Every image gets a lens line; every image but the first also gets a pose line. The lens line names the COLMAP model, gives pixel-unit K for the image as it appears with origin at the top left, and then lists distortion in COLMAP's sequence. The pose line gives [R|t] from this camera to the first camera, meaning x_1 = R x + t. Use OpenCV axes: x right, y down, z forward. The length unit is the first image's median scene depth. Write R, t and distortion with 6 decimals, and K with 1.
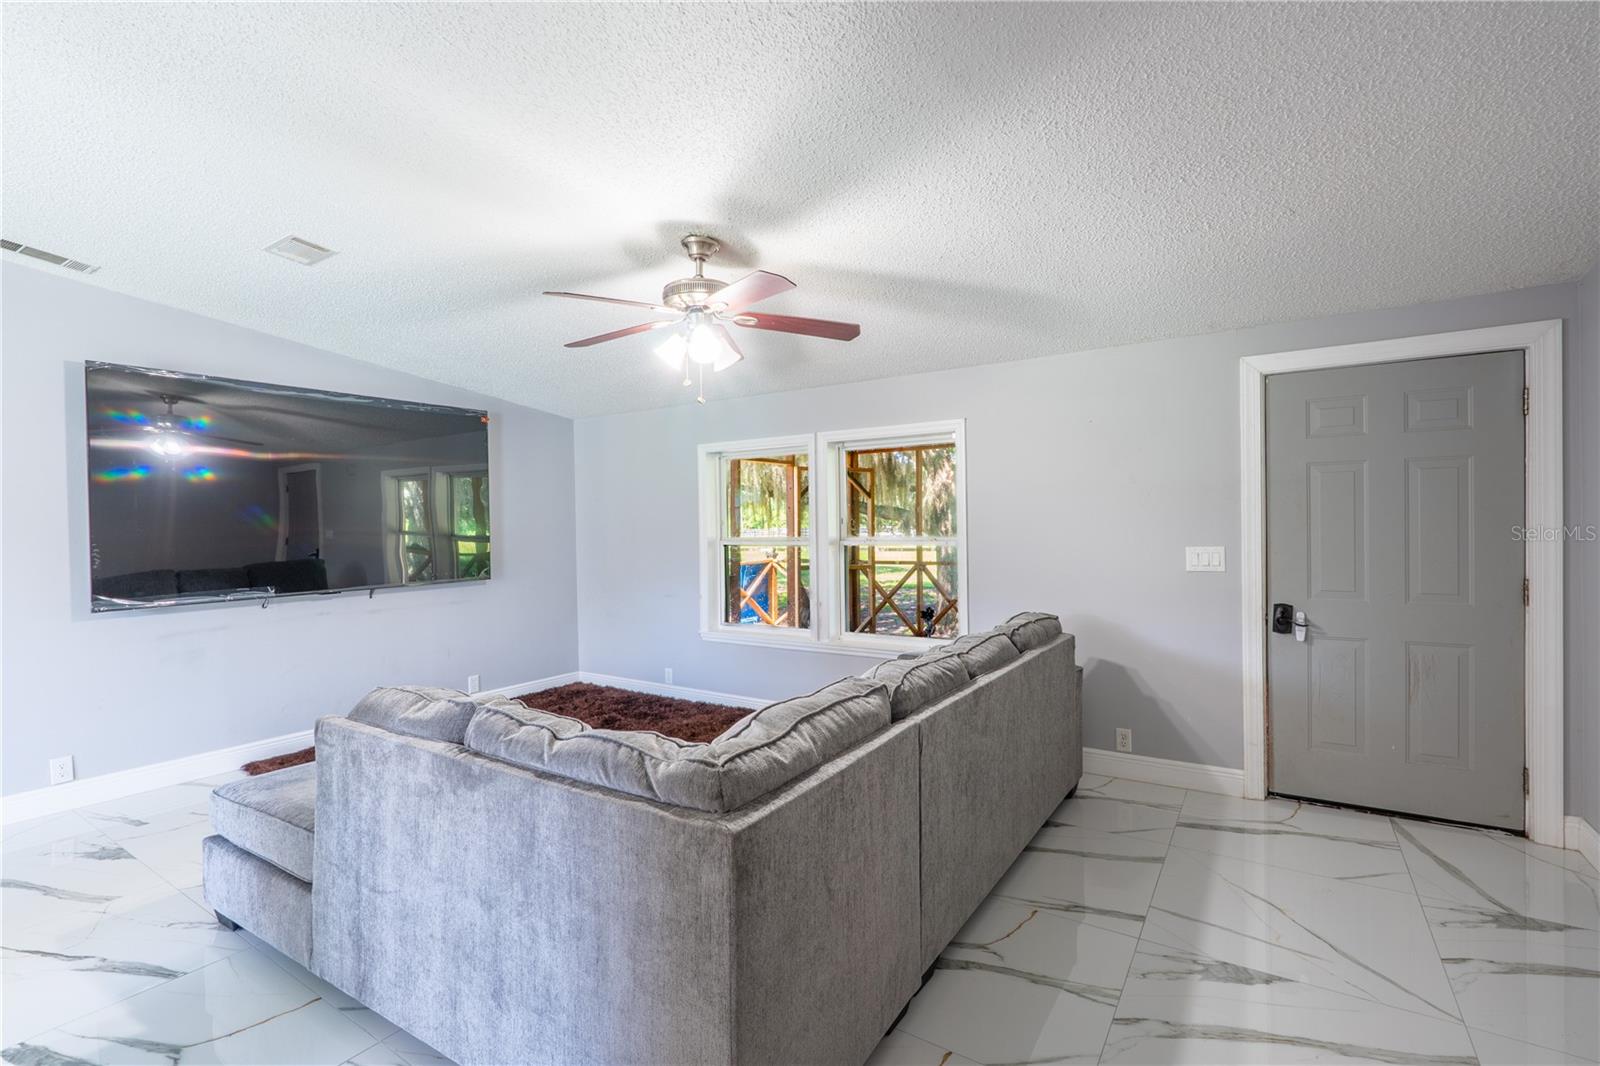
lens RADIAL K [[733.0, 0, 800.0], [0, 733.0, 533.0], [0, 0, 1]] dist [0.000416, 0.000076]
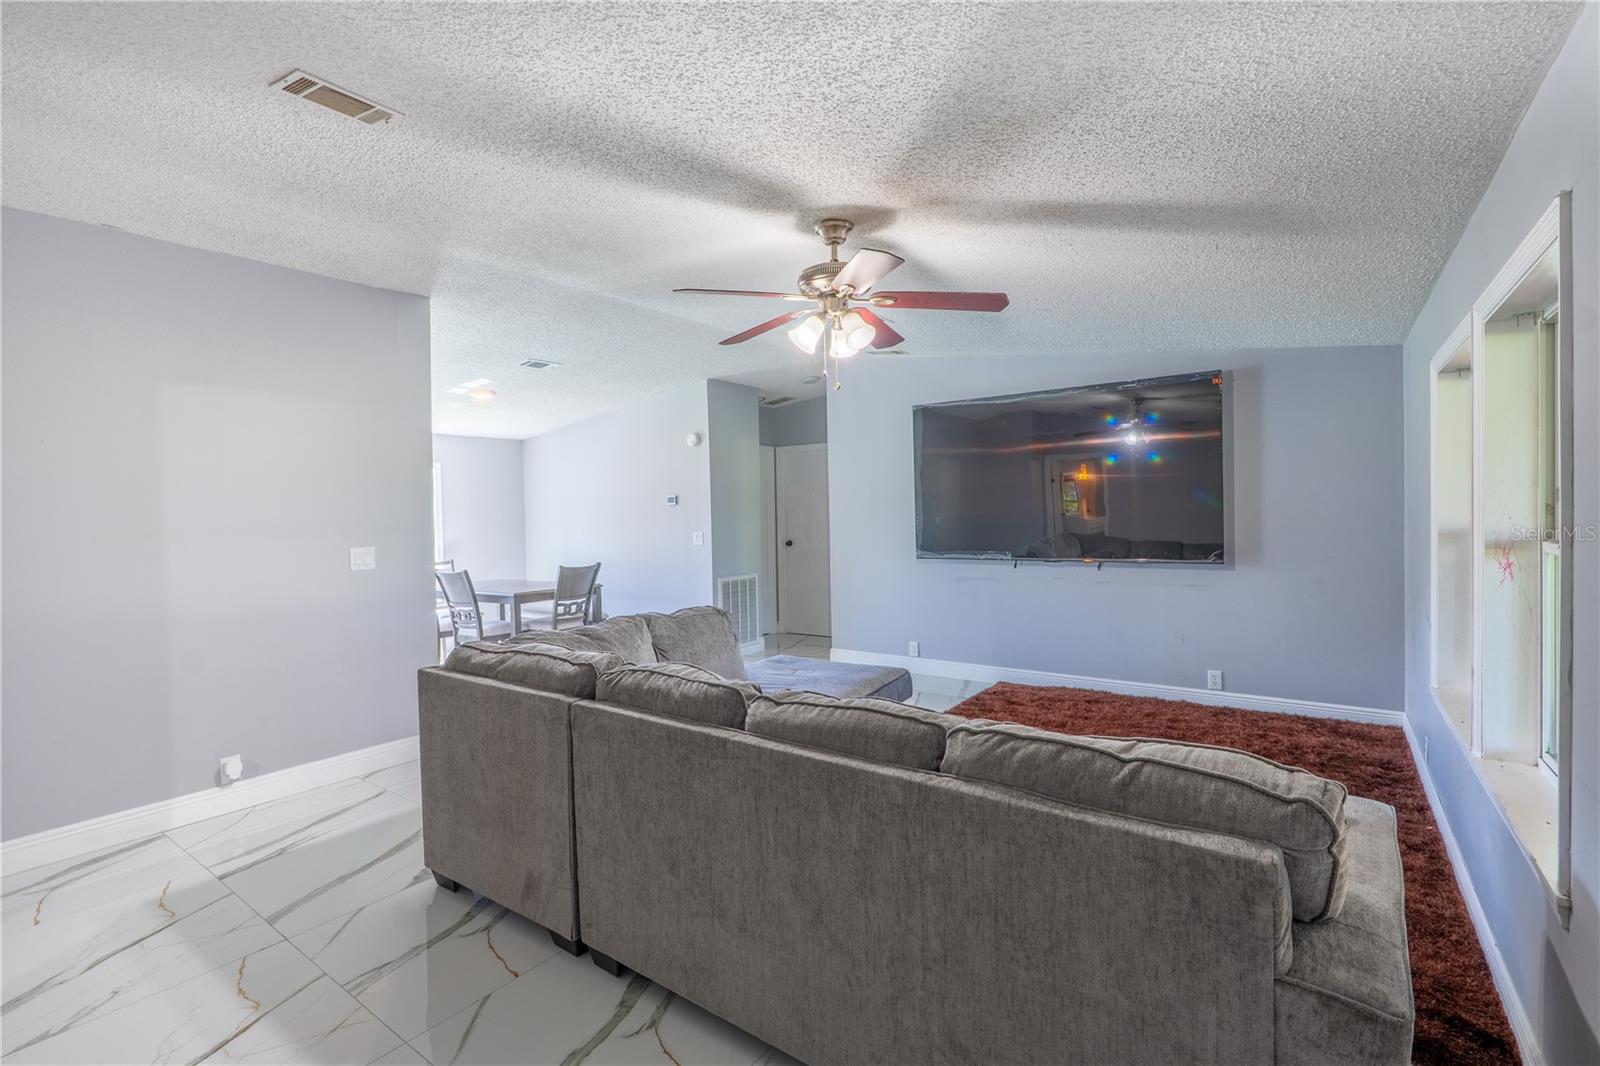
lens RADIAL K [[728.5, 0, 791.4], [0, 728.5, 525.7], [0, 0, 1]] dist [-0.009510, -0.000164]
pose [[-0.062401, 0.025910, -0.997715, 0.704157], [0.011560, 0.999615, 0.025237, -0.013655], [0.997984, -0.009959, -0.062677, 0.818011]]
